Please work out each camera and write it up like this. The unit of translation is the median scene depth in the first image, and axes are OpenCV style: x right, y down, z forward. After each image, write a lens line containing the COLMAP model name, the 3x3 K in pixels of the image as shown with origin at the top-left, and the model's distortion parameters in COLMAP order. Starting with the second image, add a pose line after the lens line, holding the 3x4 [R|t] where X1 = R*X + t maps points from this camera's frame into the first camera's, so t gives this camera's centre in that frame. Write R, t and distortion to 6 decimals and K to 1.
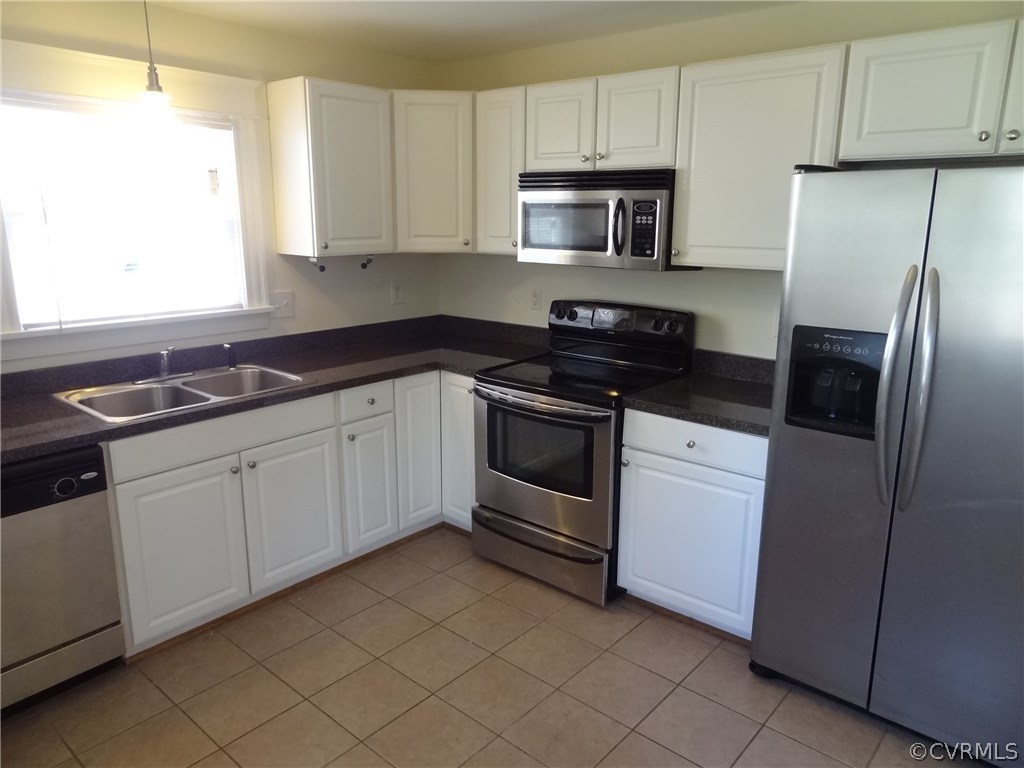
lens RADIAL K [[726.0, 0, 509.1], [0, 726.0, 381.5], [0, 0, 1]] dist [-0.006249, 0.014842]
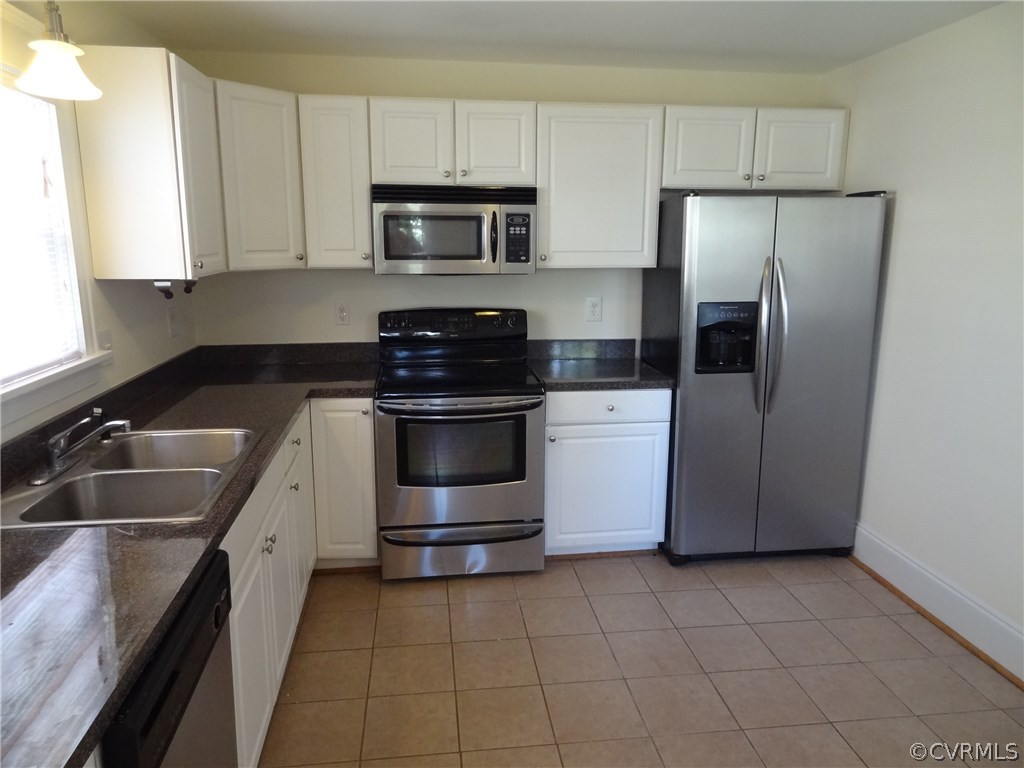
lens RADIAL K [[726.0, 0, 510.1], [0, 726.0, 382.0], [0, 0, 1]] dist [-0.006249, 0.014842]
pose [[0.662550, -0.154880, 0.732830, -0.697105], [0.171720, 0.983738, 0.052656, -0.048255], [-0.729068, 0.090954, 0.678371, 0.245642]]
